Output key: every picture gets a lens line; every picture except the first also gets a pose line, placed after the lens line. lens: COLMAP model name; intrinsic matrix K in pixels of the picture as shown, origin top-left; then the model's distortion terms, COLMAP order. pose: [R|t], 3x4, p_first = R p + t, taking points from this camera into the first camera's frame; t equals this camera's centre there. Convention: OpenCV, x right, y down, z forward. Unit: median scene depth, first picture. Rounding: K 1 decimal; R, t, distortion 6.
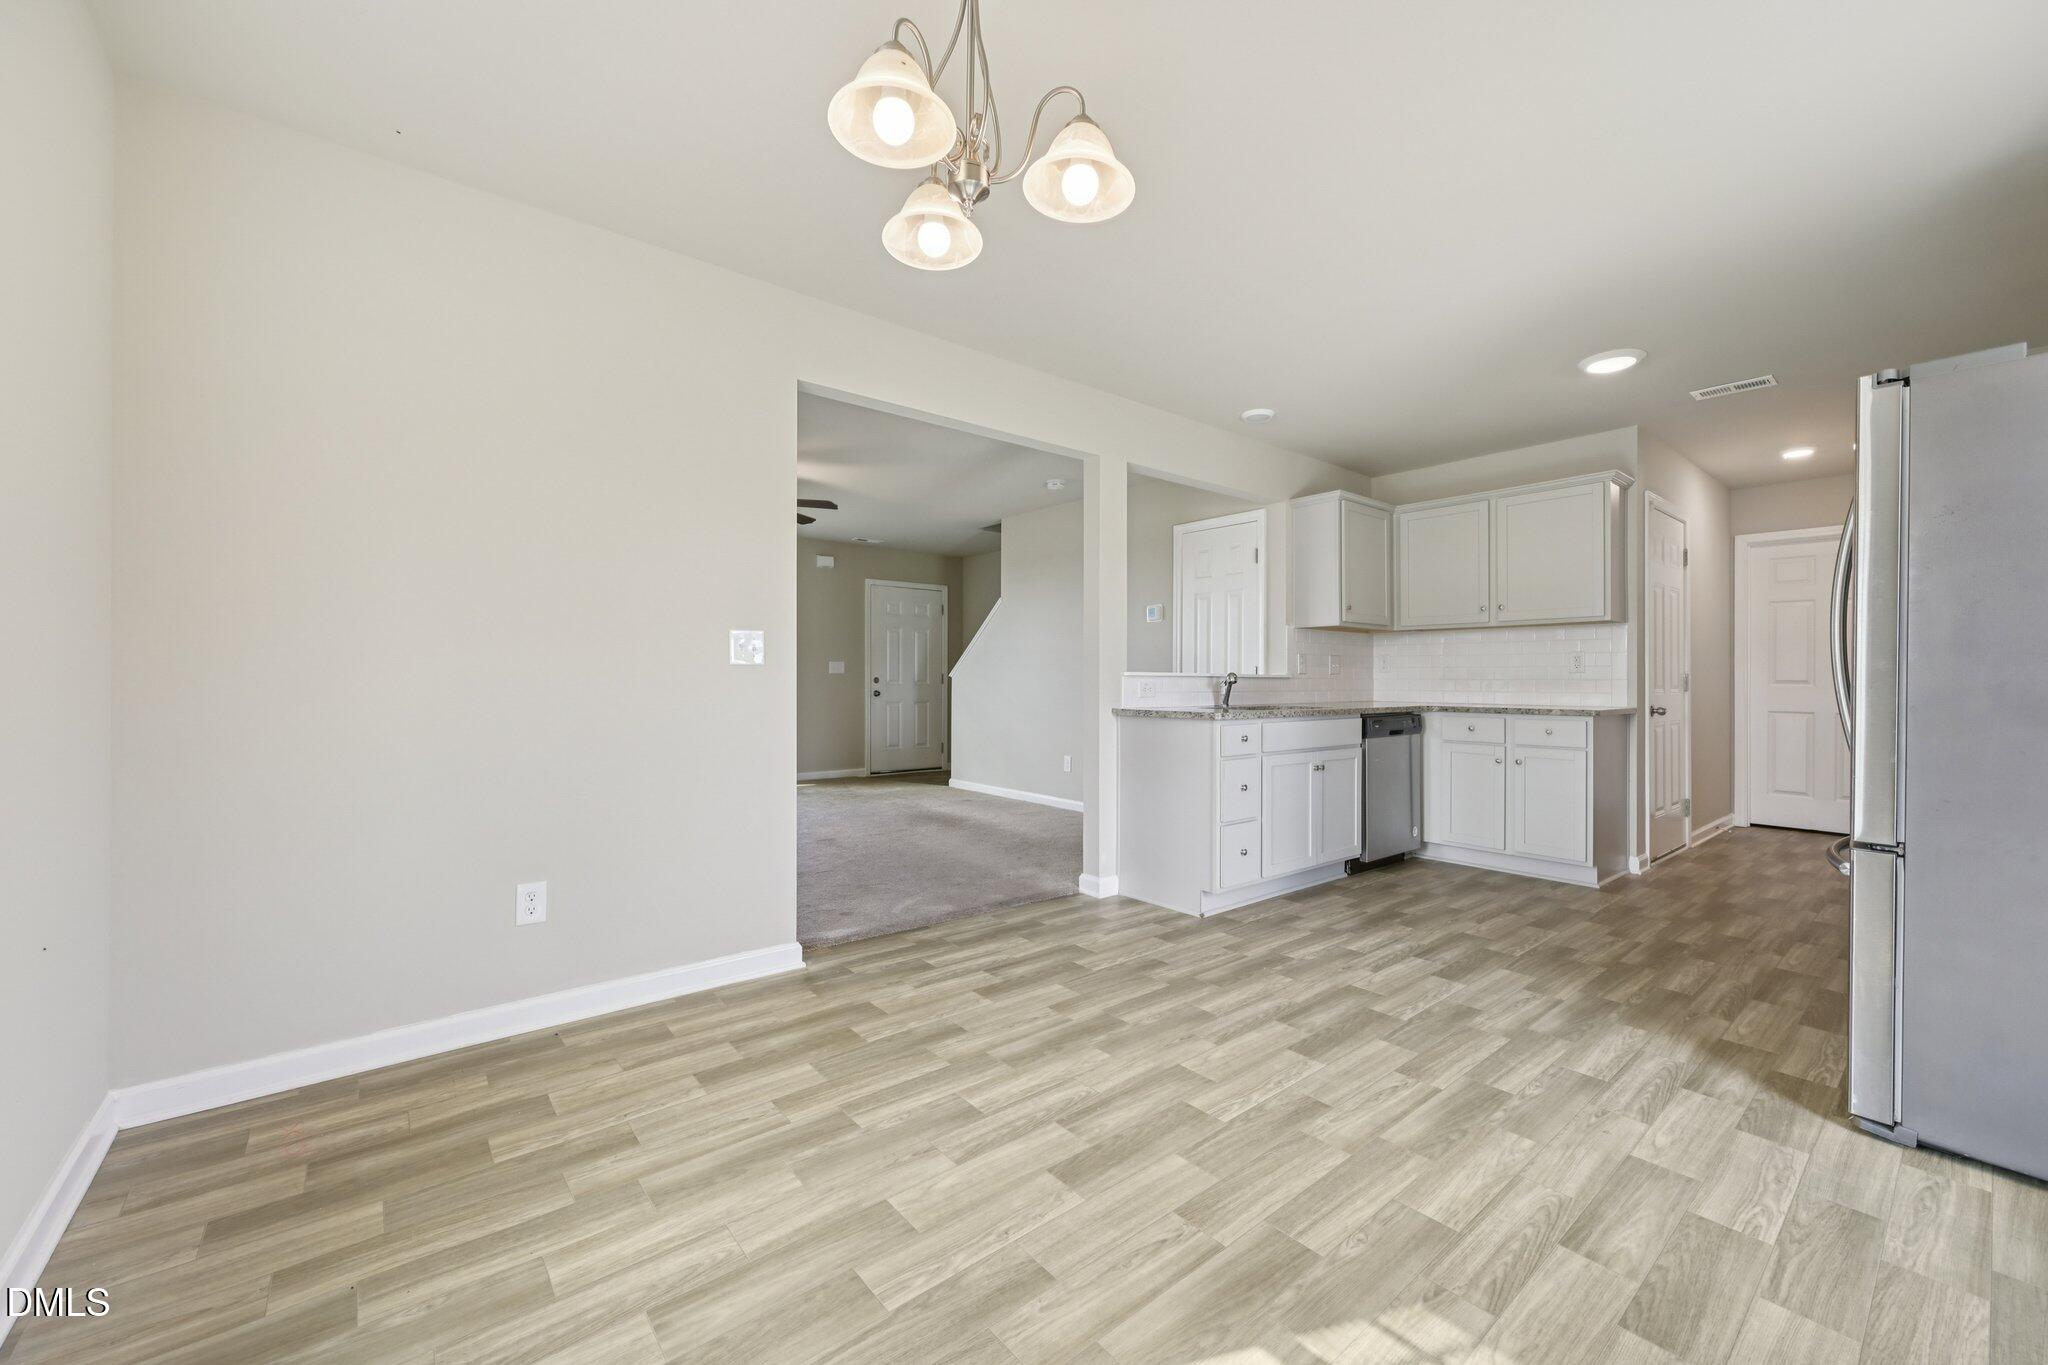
lens RADIAL K [[810.4, 0, 1029.8], [0, 810.4, 674.9], [0, 0, 1]] dist [-0.001093, 0.000059]
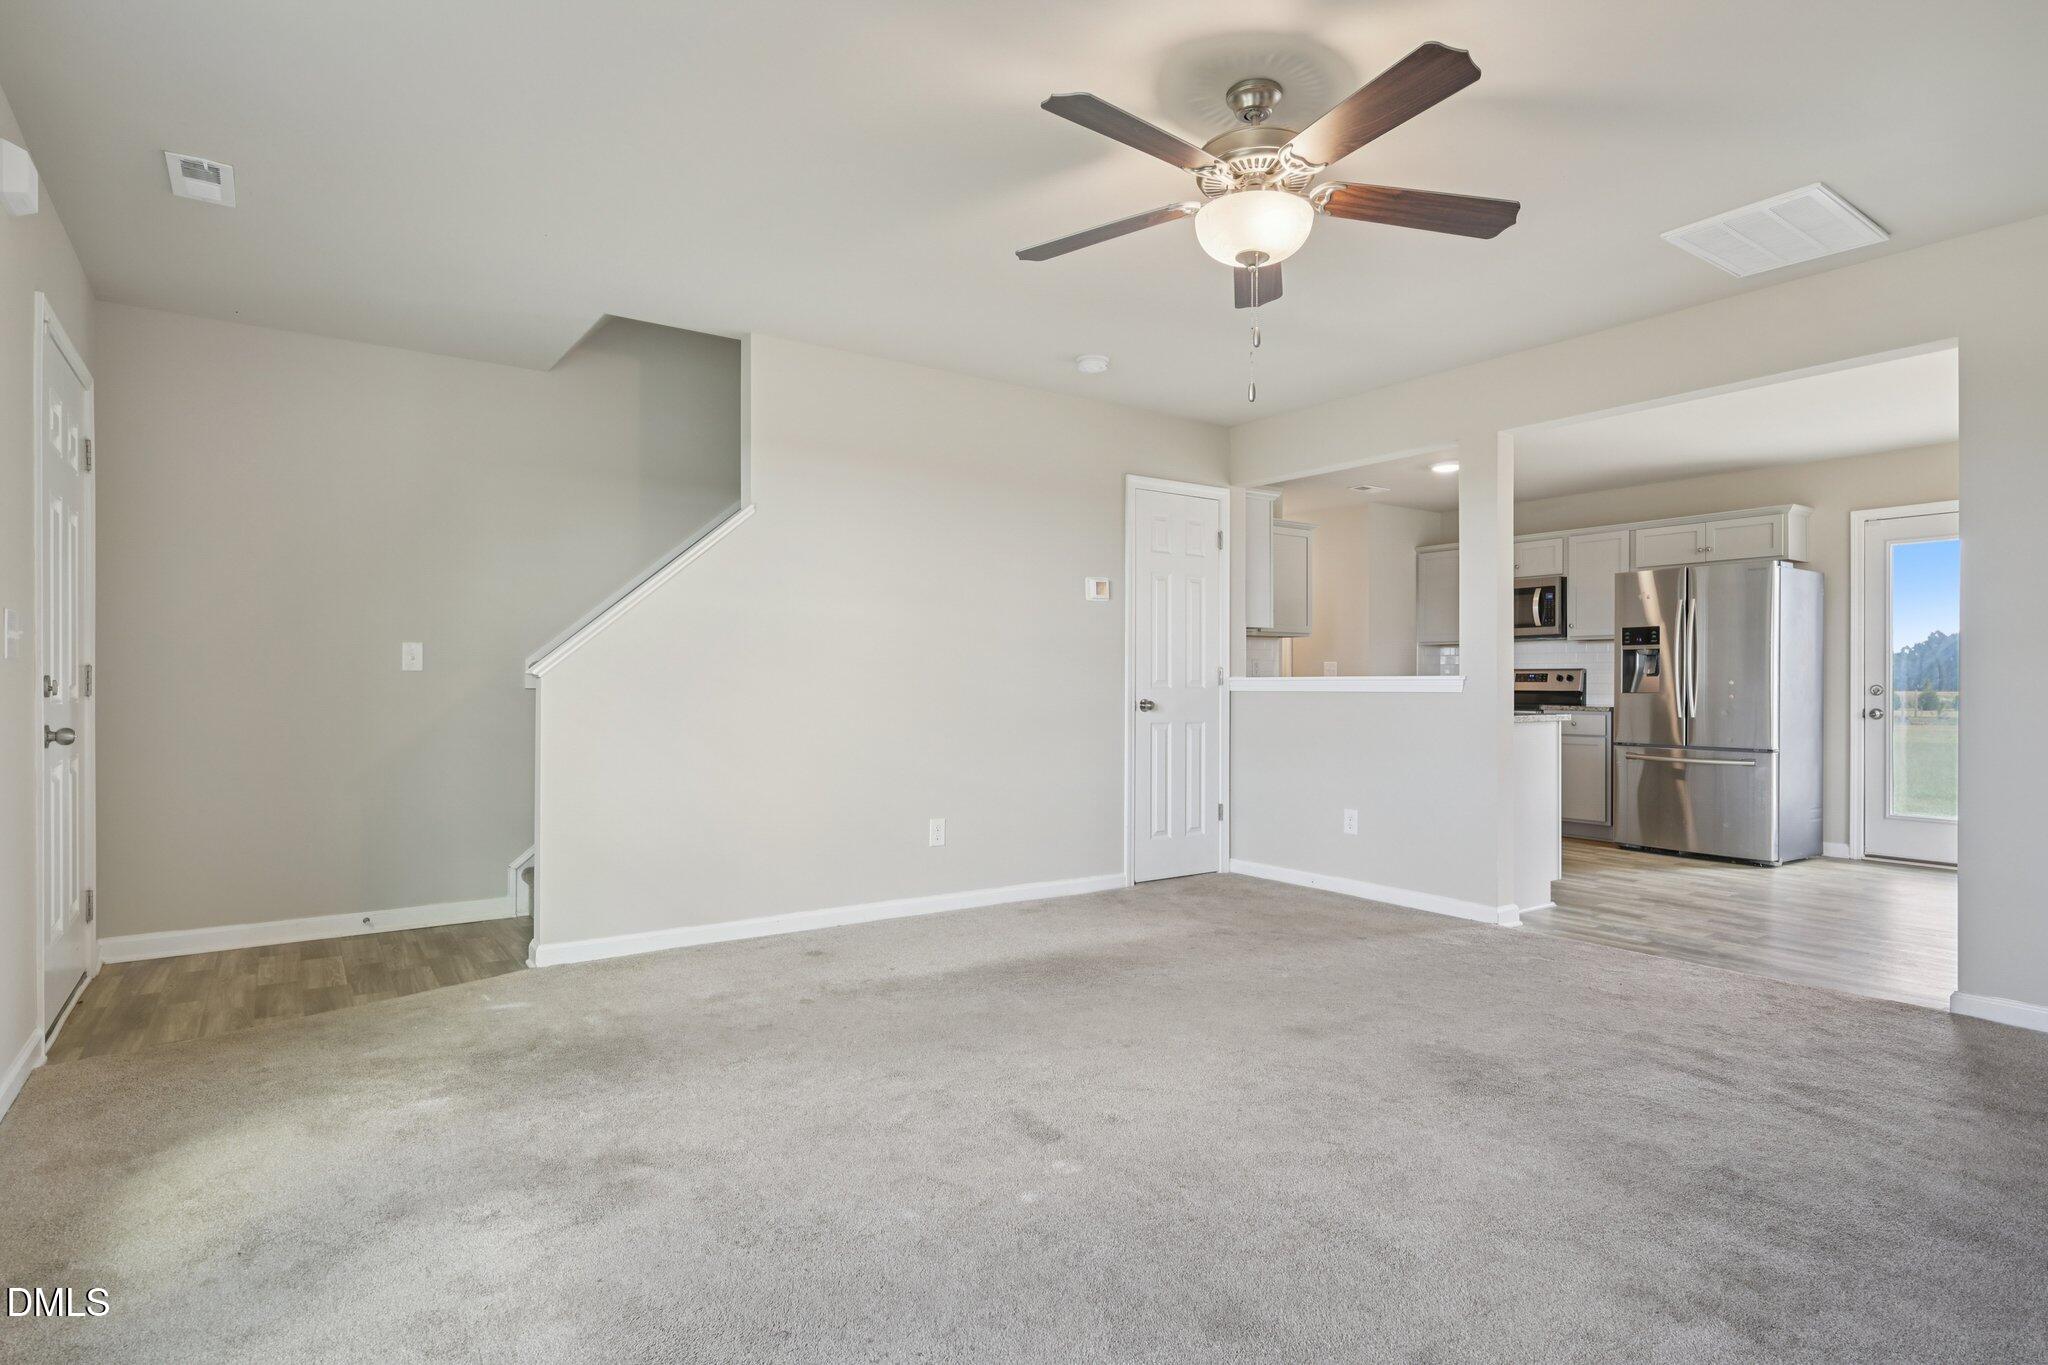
lens RADIAL K [[1068.4, 0, 1028.8], [0, 1068.4, 679.2], [0, 0, 1]] dist [-0.002869, -0.000537]
pose [[0.073545, -0.000406, 0.997292, -1.046653], [-0.007896, 0.999968, 0.000989, 0.002852], [-0.997261, -0.007947, 0.073540, 1.336834]]
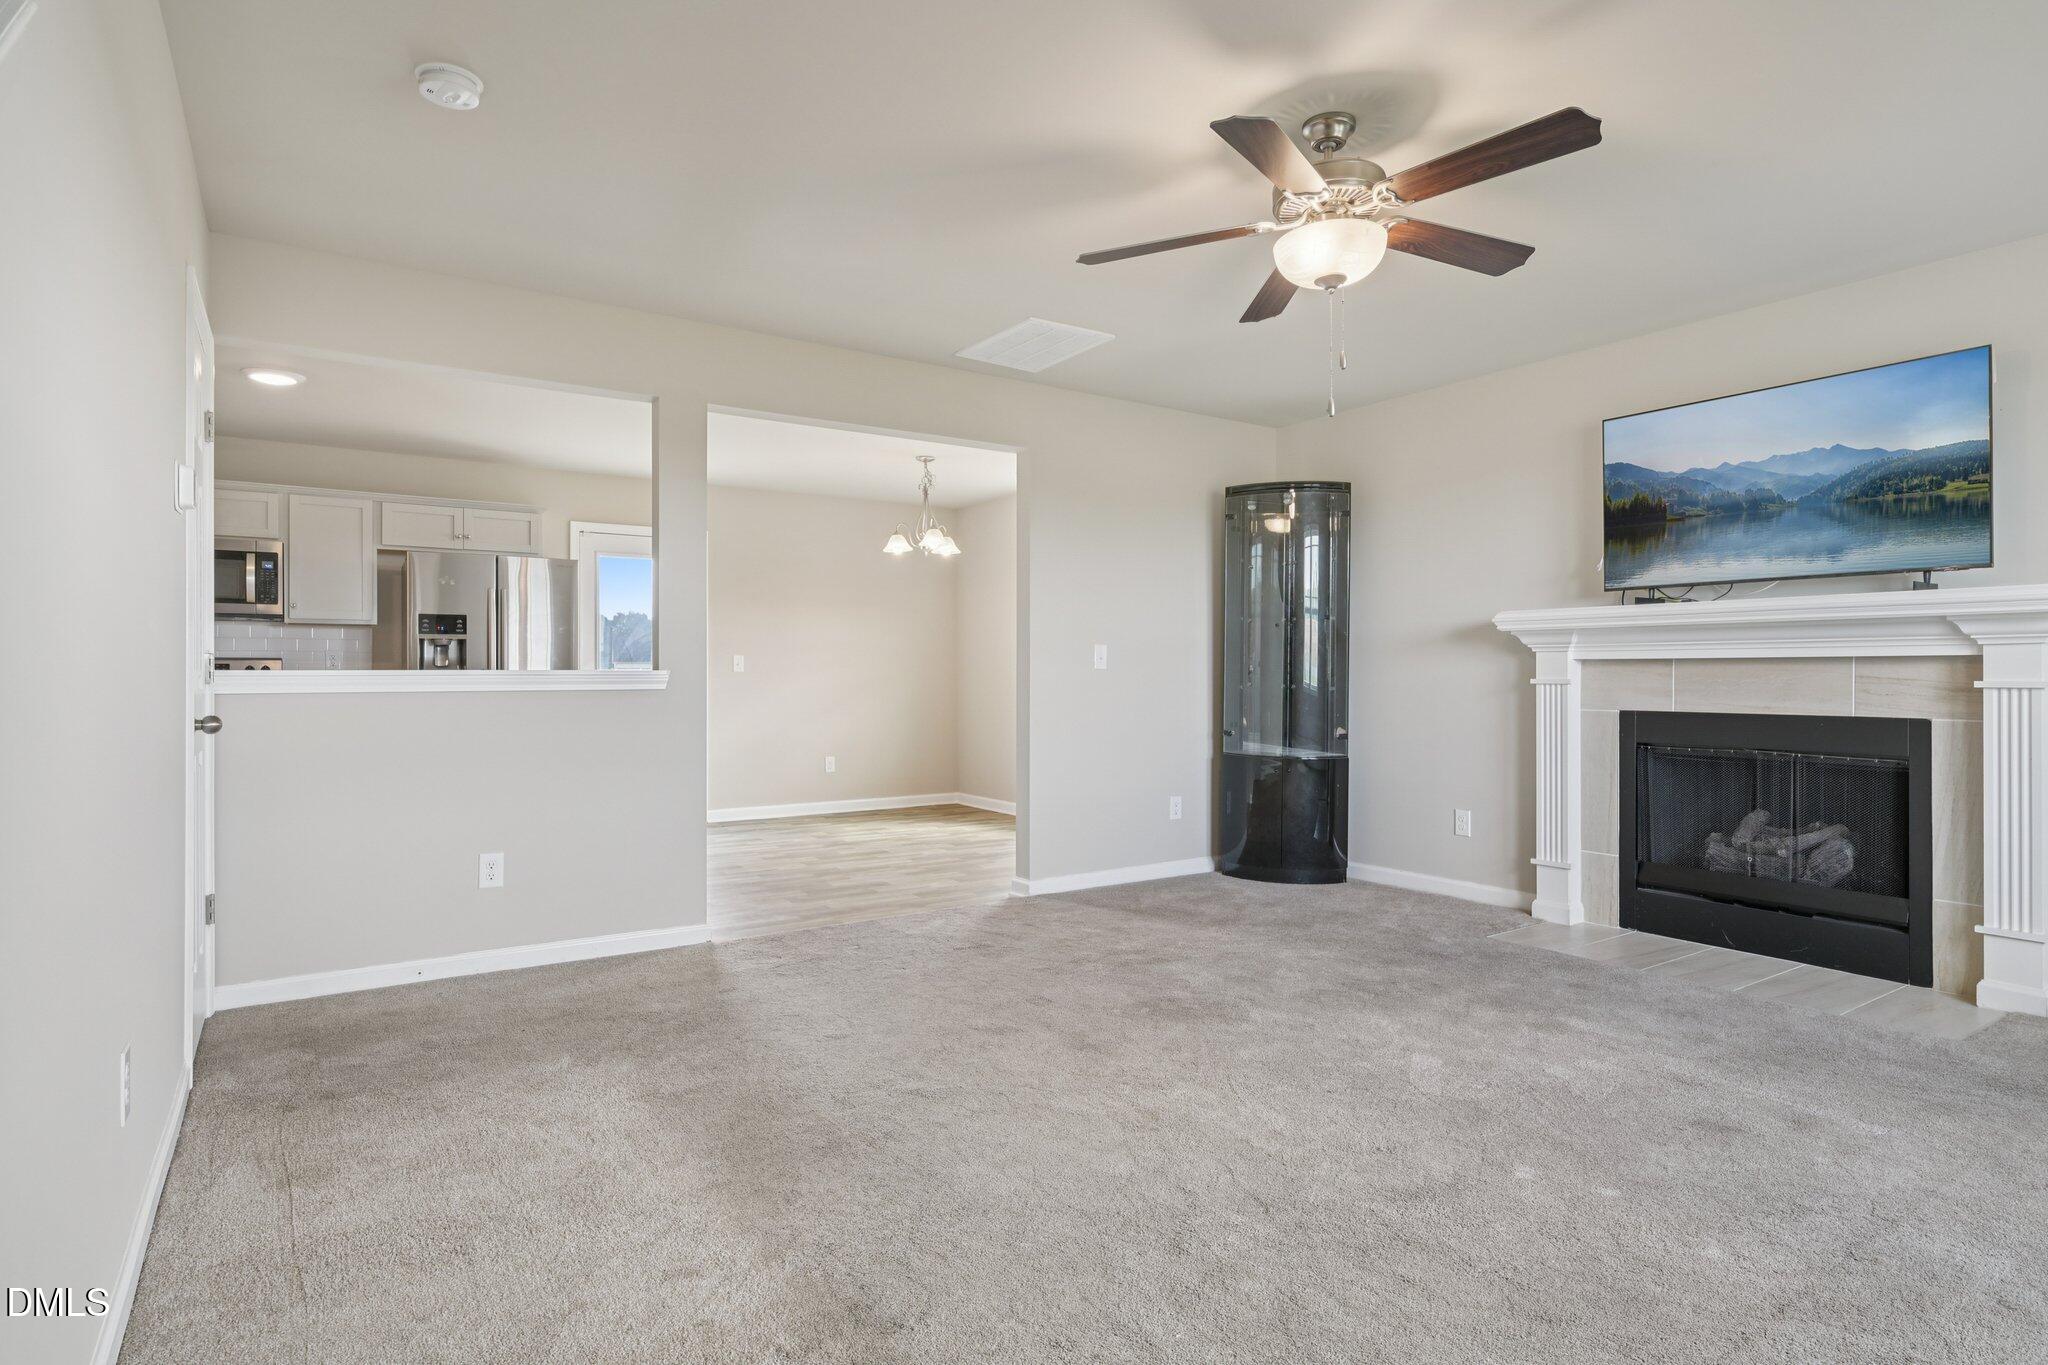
lens RADIAL K [[1068.4, 0, 1028.8], [0, 1068.4, 679.2], [0, 0, 1]] dist [-0.002869, -0.000537]
pose [[-0.995269, -0.004508, 0.097051, -0.329182], [-0.004499, 0.999990, 0.000312, 0.003149], [-0.097051, -0.000126, -0.995279, 1.897906]]
